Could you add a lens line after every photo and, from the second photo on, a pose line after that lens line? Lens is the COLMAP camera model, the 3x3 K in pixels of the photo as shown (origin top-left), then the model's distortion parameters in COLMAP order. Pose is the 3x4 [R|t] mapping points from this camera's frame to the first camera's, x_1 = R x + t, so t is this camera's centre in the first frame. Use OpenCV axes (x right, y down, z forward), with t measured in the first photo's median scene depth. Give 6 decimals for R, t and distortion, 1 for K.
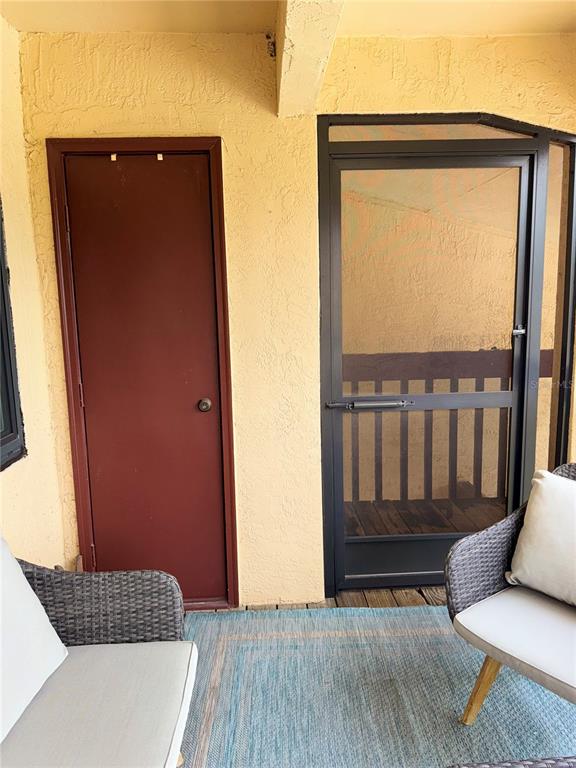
lens RADIAL K [[546.4, 0, 288.0], [0, 546.4, 384.0], [0, 0, 1]] dist [0.084734, -0.112134]
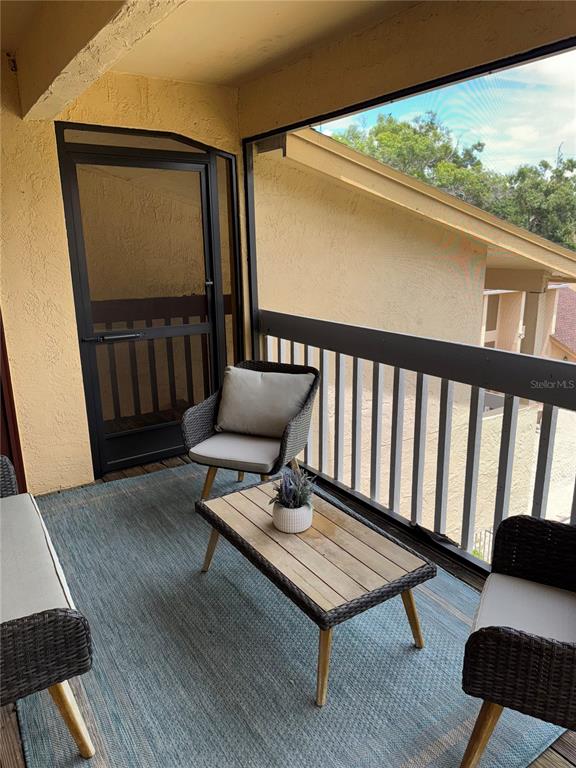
lens RADIAL K [[546.4, 0, 288.0], [0, 546.4, 384.0], [0, 0, 1]] dist [0.084734, -0.112134]
pose [[0.856297, -0.114367, 0.503662, -0.203819], [0.067171, 0.991553, 0.110954, 0.031291], [-0.512097, -0.061178, 0.856746, -0.456014]]
